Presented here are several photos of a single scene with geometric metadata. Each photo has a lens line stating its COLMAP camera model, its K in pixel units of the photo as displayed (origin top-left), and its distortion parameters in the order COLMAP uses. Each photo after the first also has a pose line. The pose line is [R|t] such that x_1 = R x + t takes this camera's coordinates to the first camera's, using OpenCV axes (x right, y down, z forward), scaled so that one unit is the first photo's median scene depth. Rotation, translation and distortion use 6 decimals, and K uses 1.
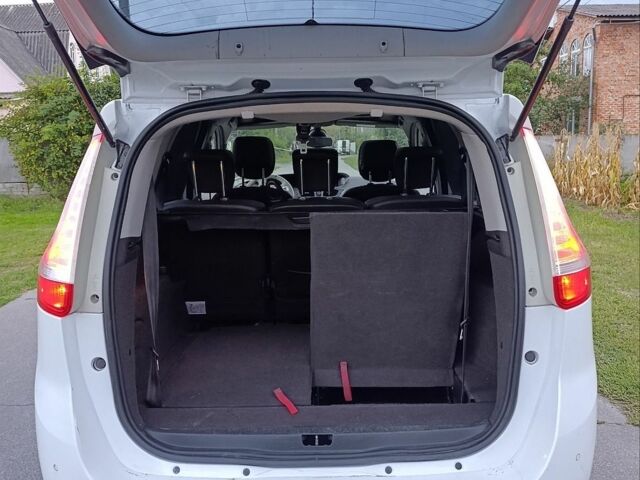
lens RADIAL K [[579.6, 0, 320.0], [0, 579.6, 240.0], [0, 0, 1]] dist [0.093028, -0.158145]
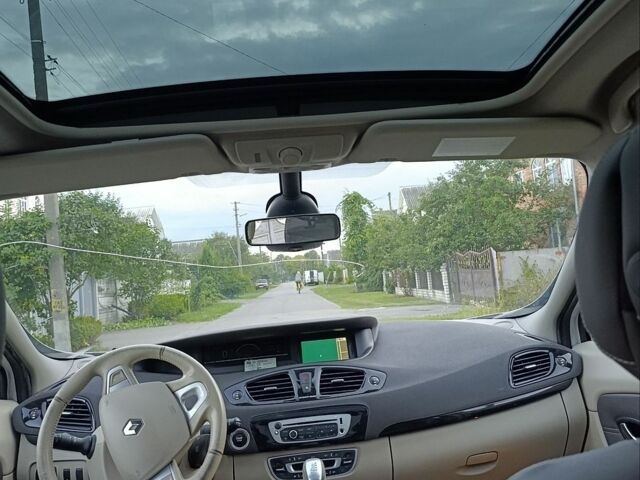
lens RADIAL K [[579.6, 0, 320.0], [0, 579.6, 240.0], [0, 0, 1]] dist [0.093028, -0.158145]
pose [[0.996146, -0.063059, 0.060968, -0.001363], [0.075080, 0.972385, -0.220977, -0.020720], [-0.045349, 0.224703, 0.973371, 0.148022]]
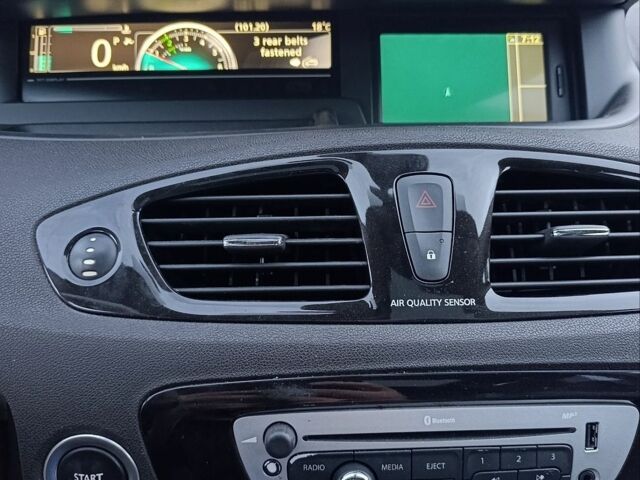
lens RADIAL K [[579.6, 0, 320.0], [0, 579.6, 240.0], [0, 0, 1]] dist [0.093028, -0.158145]
pose [[0.999481, 0.004657, 0.031867, -0.003215], [-0.012260, 0.970010, 0.242754, -0.023168], [-0.029781, -0.243019, 0.969564, 0.216326]]
